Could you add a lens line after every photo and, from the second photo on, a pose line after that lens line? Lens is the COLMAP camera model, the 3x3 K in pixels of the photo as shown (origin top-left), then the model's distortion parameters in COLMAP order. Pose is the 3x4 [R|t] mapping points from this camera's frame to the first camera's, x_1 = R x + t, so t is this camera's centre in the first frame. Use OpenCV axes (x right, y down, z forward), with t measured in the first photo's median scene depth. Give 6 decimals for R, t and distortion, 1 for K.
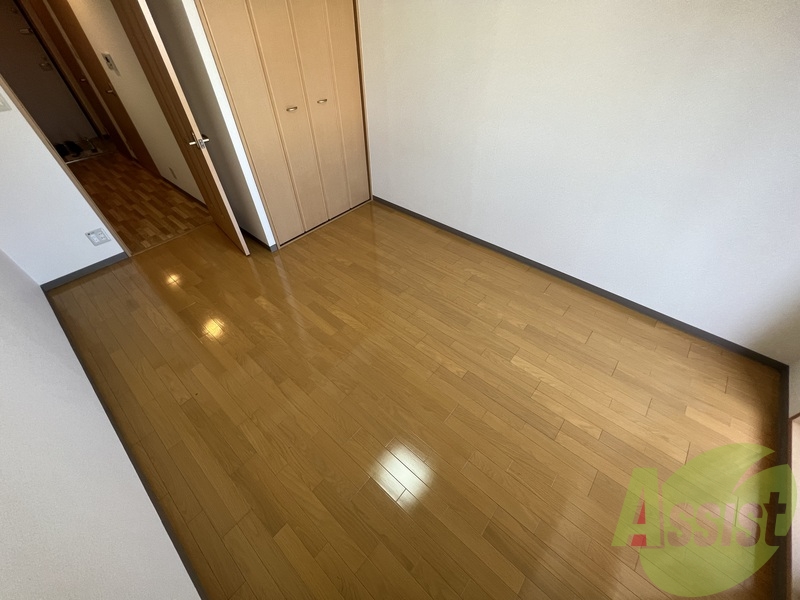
lens RADIAL K [[320.3, 0, 398.5], [0, 320.3, 302.1], [0, 0, 1]] dist [-0.000108, -0.000034]
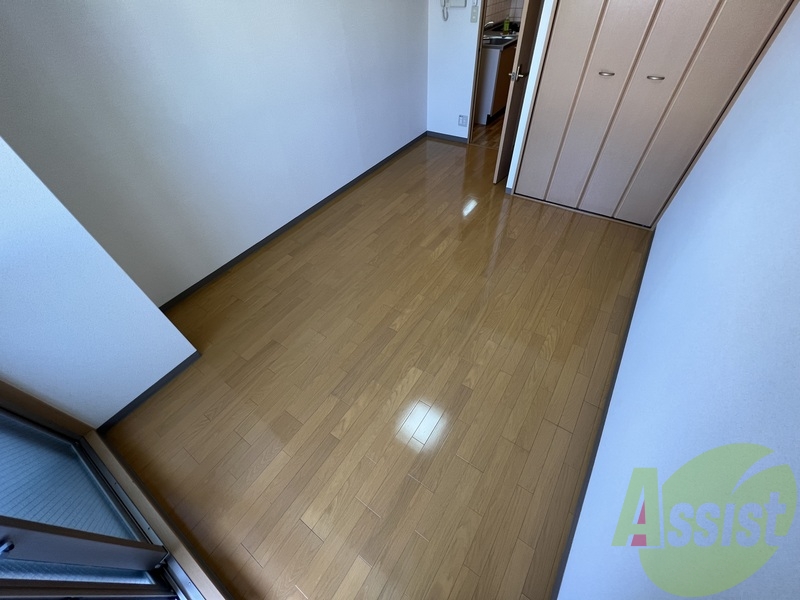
lens RADIAL K [[320.3, 0, 398.5], [0, 320.3, 302.1], [0, 0, 1]] dist [-0.000108, -0.000034]
pose [[0.116412, 0.737548, -0.665185, 0.735555], [-0.656666, 0.559623, 0.505581, -0.331618], [0.745143, 0.377948, 0.549470, 0.320839]]
